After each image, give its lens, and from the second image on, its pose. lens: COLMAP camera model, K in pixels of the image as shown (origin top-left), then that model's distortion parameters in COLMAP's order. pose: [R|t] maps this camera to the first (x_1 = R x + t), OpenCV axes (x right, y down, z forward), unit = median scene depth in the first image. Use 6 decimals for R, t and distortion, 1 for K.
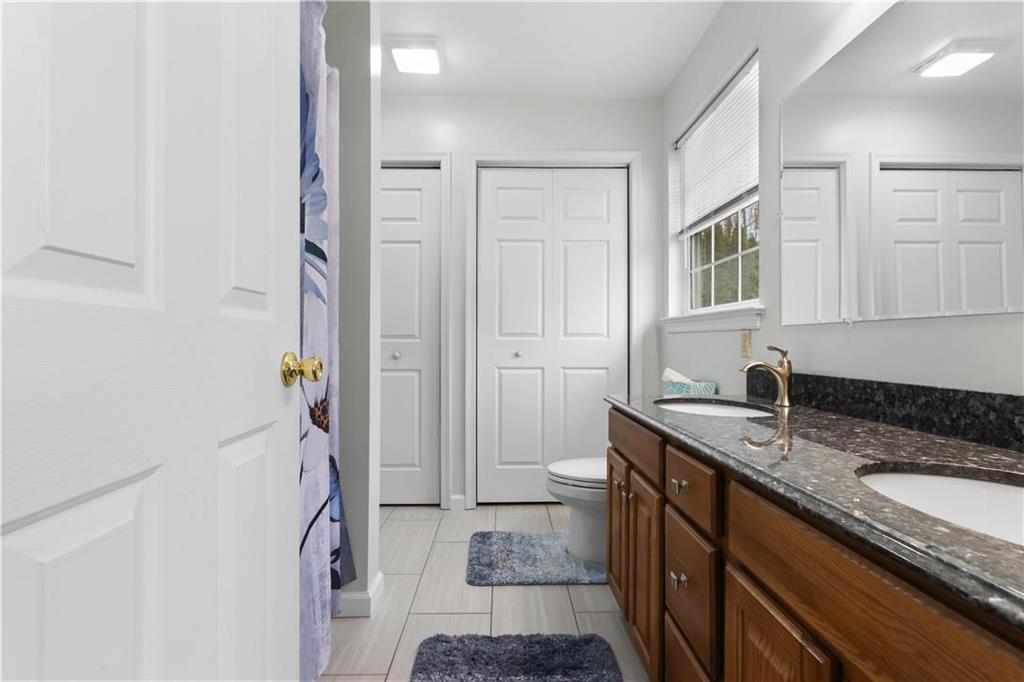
lens RADIAL K [[490.8, 0, 495.6], [0, 490.8, 339.7], [0, 0, 1]] dist [-0.000171, 0.000975]
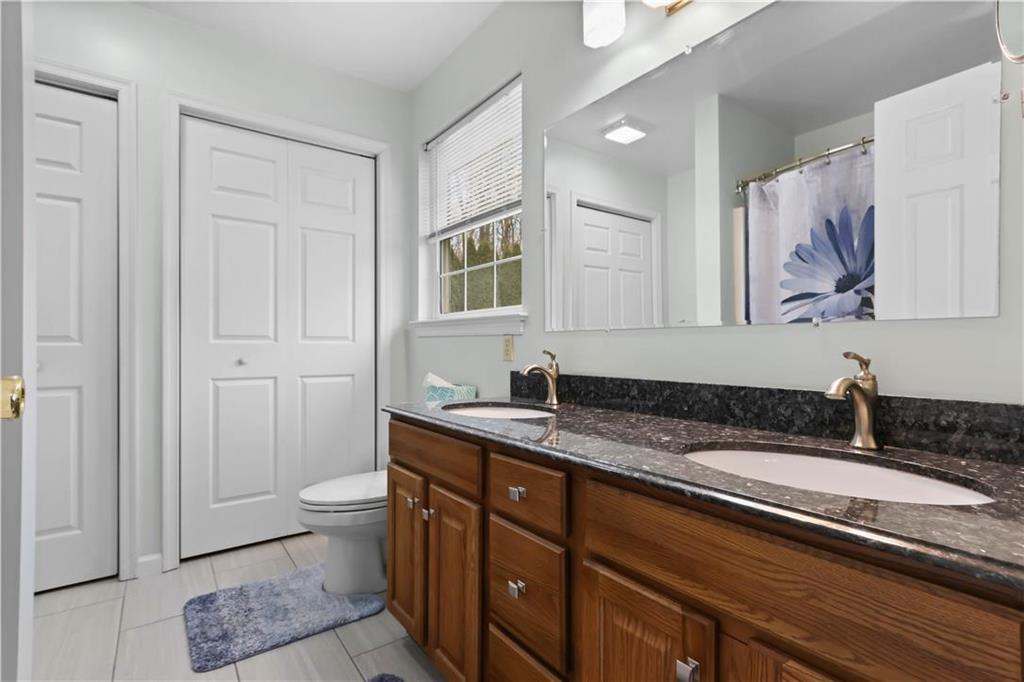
lens RADIAL K [[506.2, 0, 509.0], [0, 506.2, 345.3], [0, 0, 1]] dist [0.002745, 0.001672]
pose [[0.803345, 0.000065, 0.595514, -0.127397], [-0.002974, 0.999988, 0.003903, -0.001686], [-0.595507, -0.004906, 0.803335, 0.098310]]
